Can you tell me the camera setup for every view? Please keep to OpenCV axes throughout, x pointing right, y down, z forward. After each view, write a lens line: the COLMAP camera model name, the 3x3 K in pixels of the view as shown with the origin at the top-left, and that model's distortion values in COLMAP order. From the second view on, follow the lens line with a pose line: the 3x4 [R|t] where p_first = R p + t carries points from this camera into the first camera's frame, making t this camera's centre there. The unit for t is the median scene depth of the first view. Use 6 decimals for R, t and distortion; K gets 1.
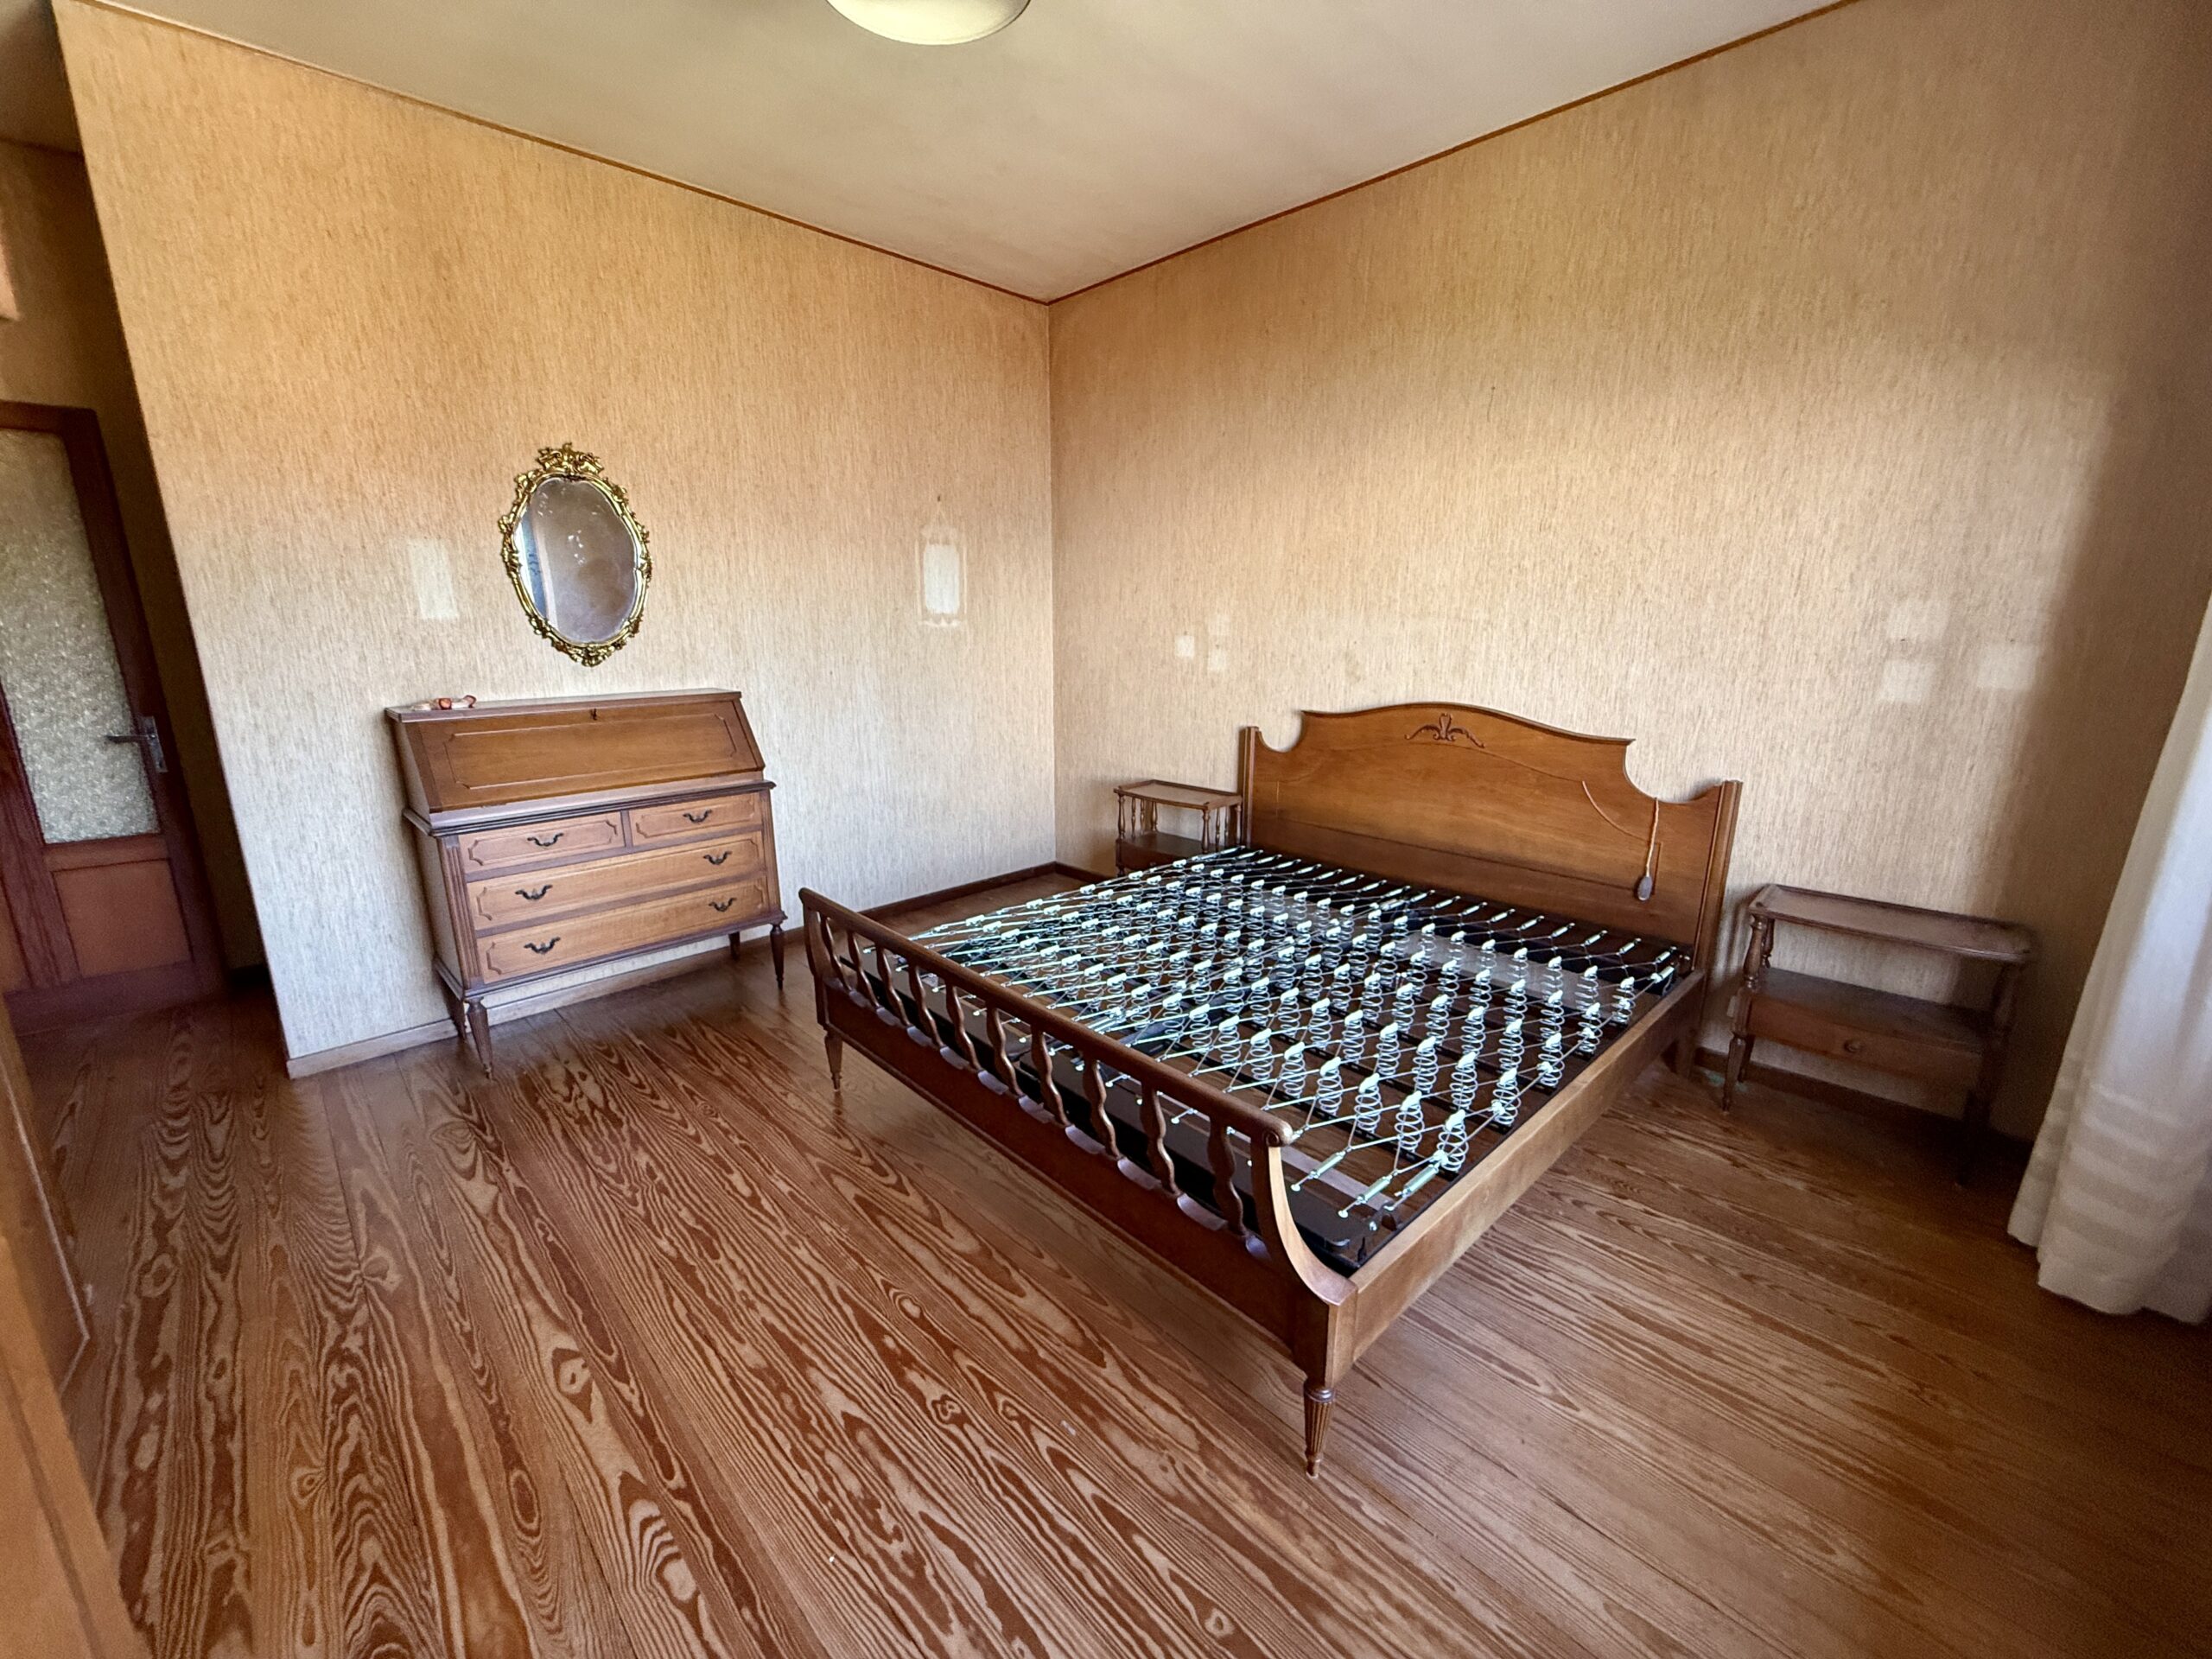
lens RADIAL K [[878.7, 0, 1099.6], [0, 878.7, 828.3], [0, 0, 1]] dist [-0.000735, -0.000101]
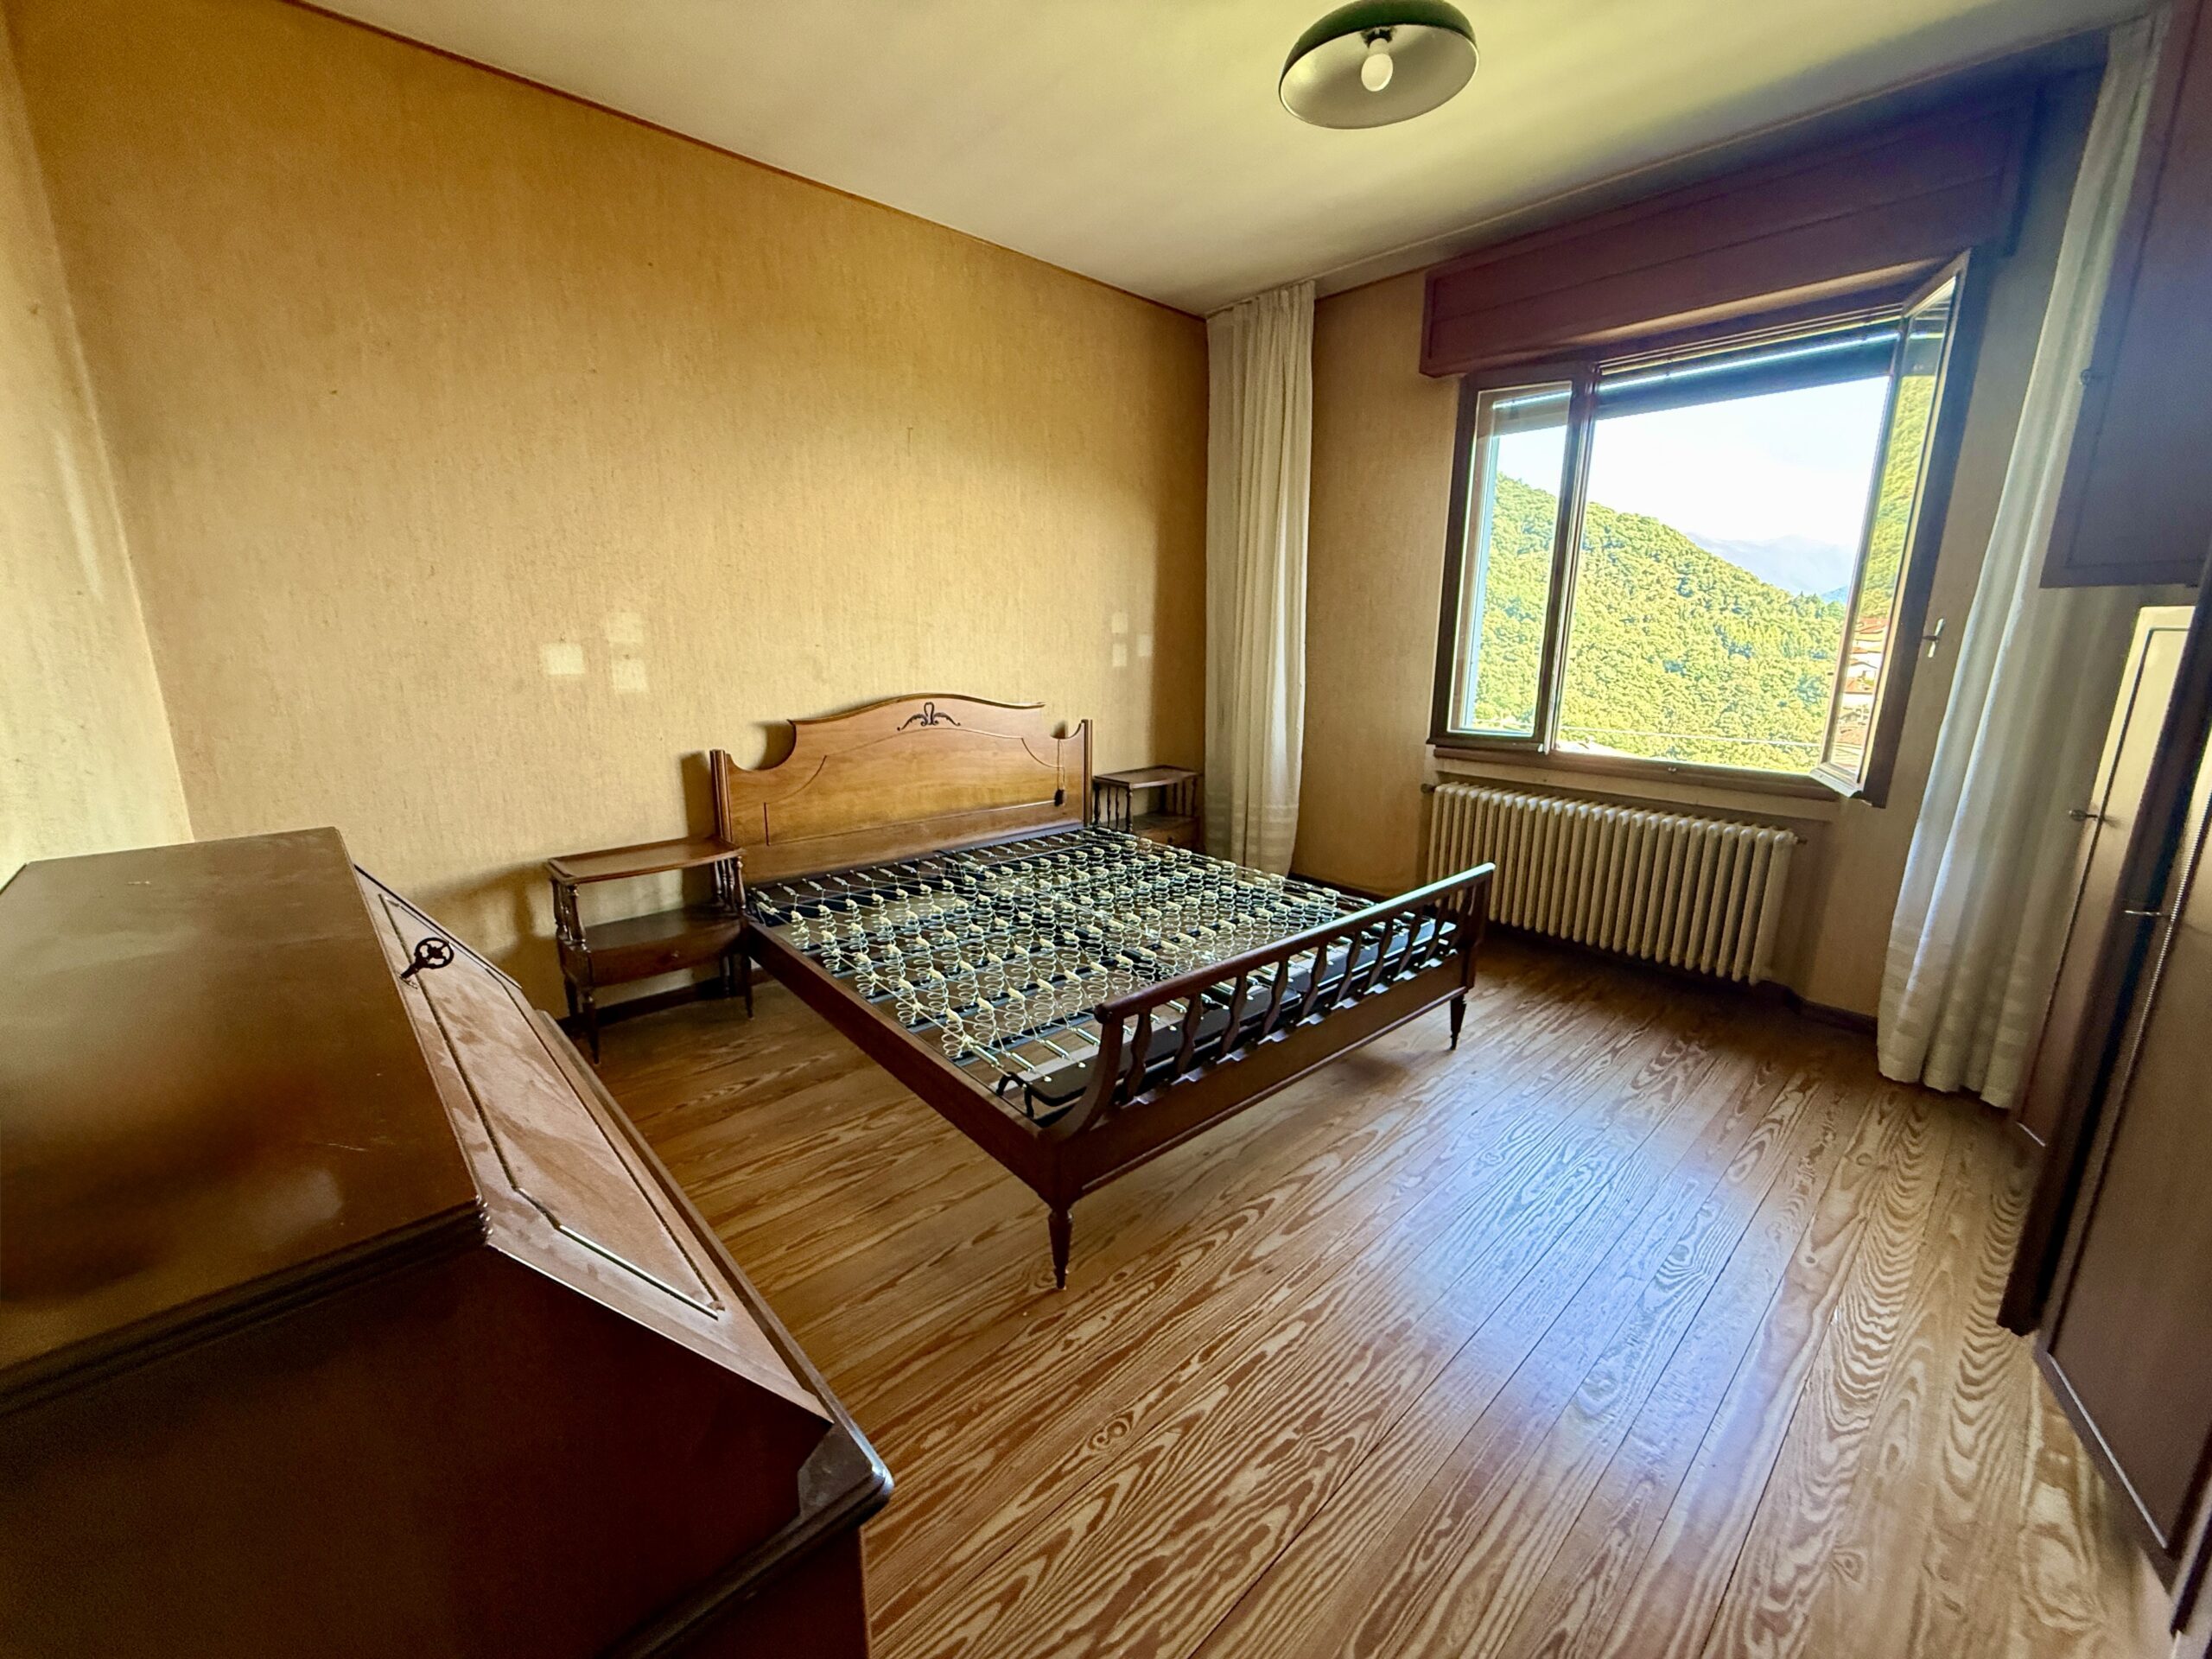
lens RADIAL K [[878.7, 0, 1099.6], [0, 878.7, 828.3], [0, 0, 1]] dist [-0.000735, -0.000101]
pose [[0.038612, -0.226153, 0.973326, -0.888396], [0.228288, 0.950289, 0.211744, -0.192419], [-0.972828, 0.214022, 0.088321, 0.817712]]
